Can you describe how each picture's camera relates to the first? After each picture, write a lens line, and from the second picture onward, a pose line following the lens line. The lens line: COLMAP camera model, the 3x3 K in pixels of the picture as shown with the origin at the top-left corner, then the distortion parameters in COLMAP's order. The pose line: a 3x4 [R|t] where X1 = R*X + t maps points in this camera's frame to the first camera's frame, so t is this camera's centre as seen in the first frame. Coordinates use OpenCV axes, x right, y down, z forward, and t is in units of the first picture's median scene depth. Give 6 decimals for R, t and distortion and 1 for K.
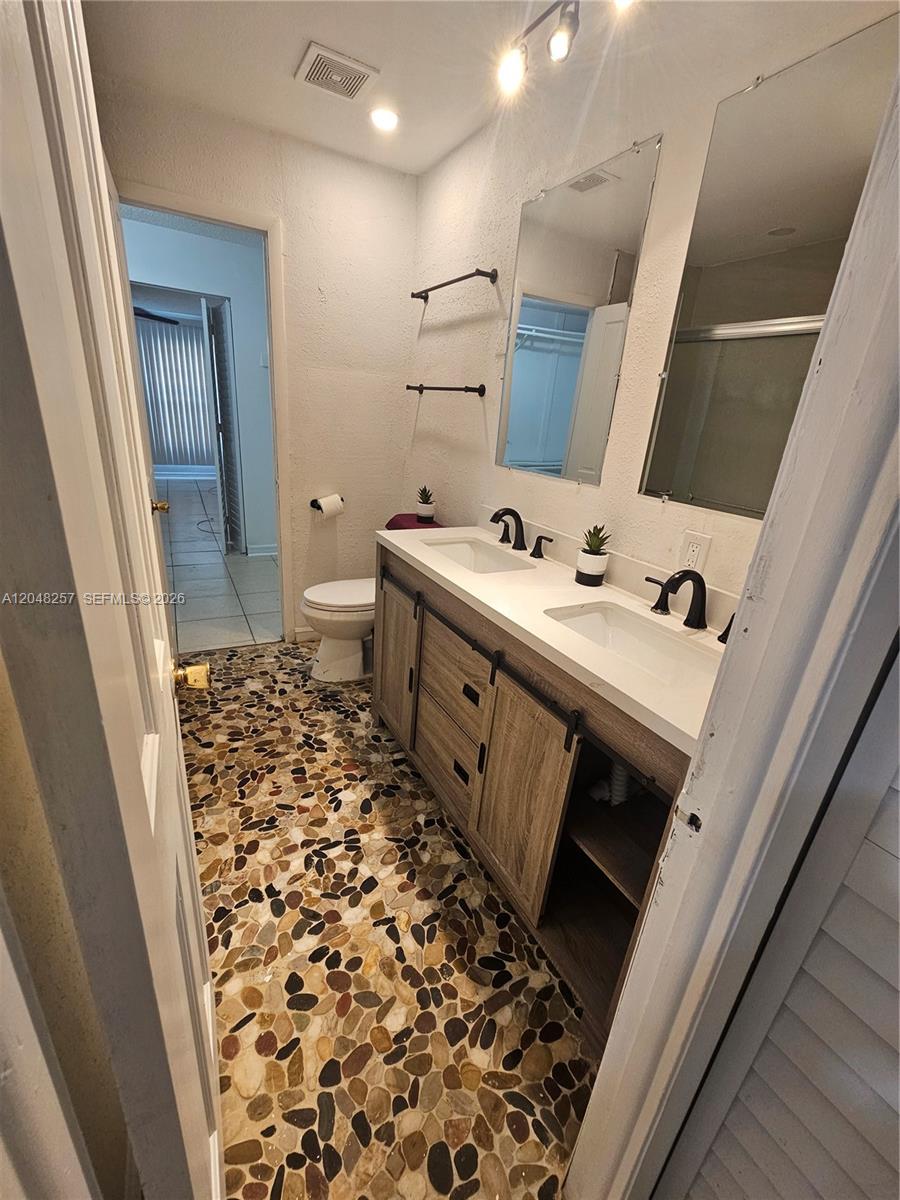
lens RADIAL K [[491.8, 0, 447.2], [0, 491.8, 598.7], [0, 0, 1]] dist [0.004740, -0.002507]
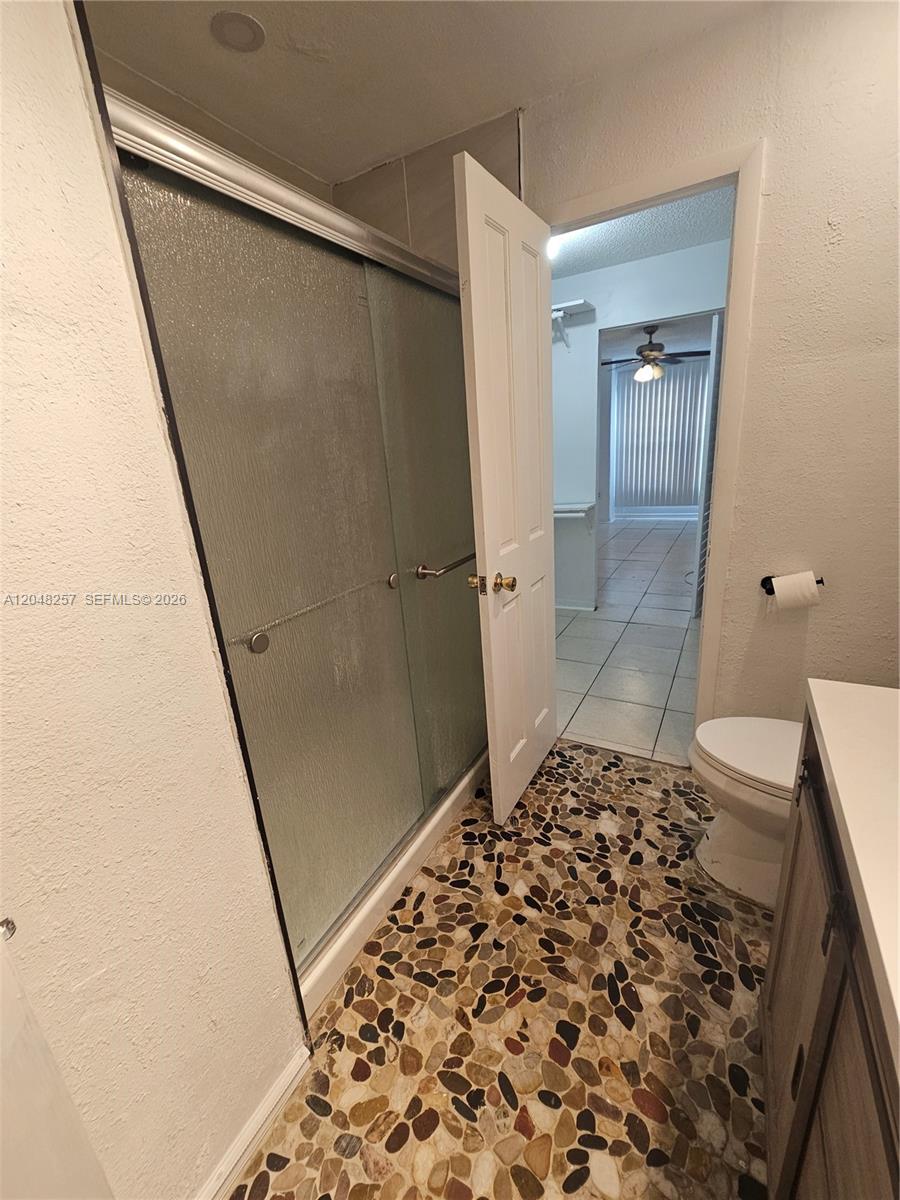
lens RADIAL K [[491.8, 0, 452.6], [0, 491.8, 598.1], [0, 0, 1]] dist [0.004740, -0.002507]
pose [[0.525981, 0.134990, -0.839715, 0.055189], [-0.191680, 0.980737, 0.037596, -0.151917], [0.828615, 0.141182, 0.541724, 0.422183]]
